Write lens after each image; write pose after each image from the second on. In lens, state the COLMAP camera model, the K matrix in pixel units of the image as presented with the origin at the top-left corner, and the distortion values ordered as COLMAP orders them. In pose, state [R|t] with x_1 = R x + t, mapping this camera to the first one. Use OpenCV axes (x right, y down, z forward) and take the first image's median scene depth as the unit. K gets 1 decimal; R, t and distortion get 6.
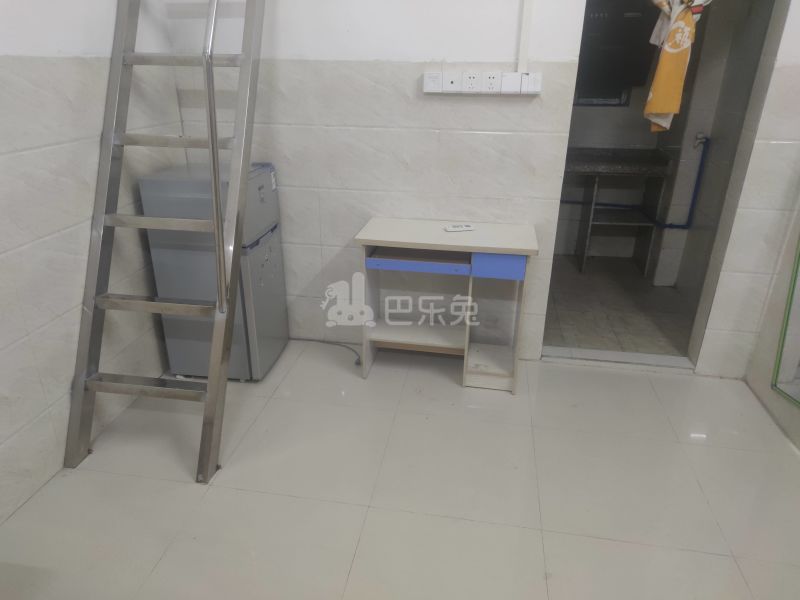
lens RADIAL K [[573.8, 0, 399.8], [0, 573.8, 301.3], [0, 0, 1]] dist [0.047867, -0.047468]
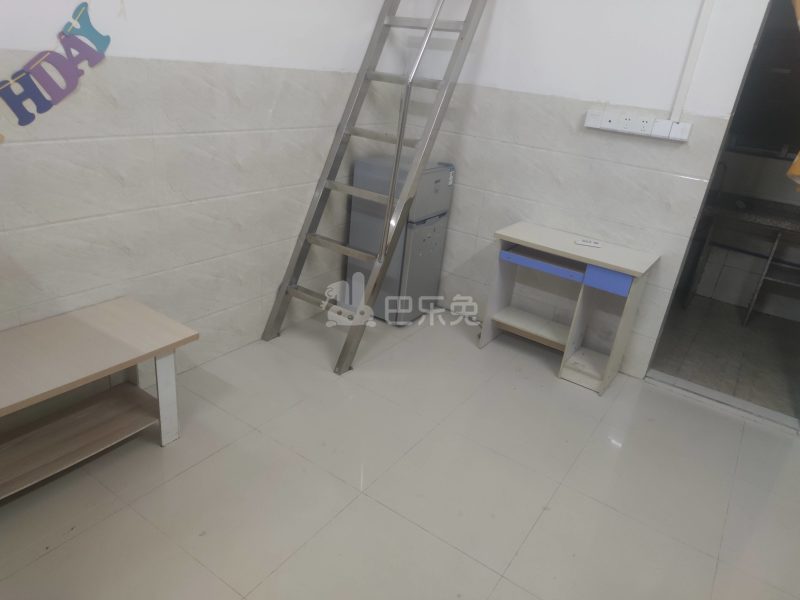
lens RADIAL K [[573.8, 0, 397.5], [0, 573.8, 304.0], [0, 0, 1]] dist [0.047867, -0.047468]
pose [[0.903077, 0.245800, -0.352186, 0.207788], [-0.250131, 0.967617, 0.033939, 0.051017], [0.349123, 0.057443, 0.935315, -0.237232]]
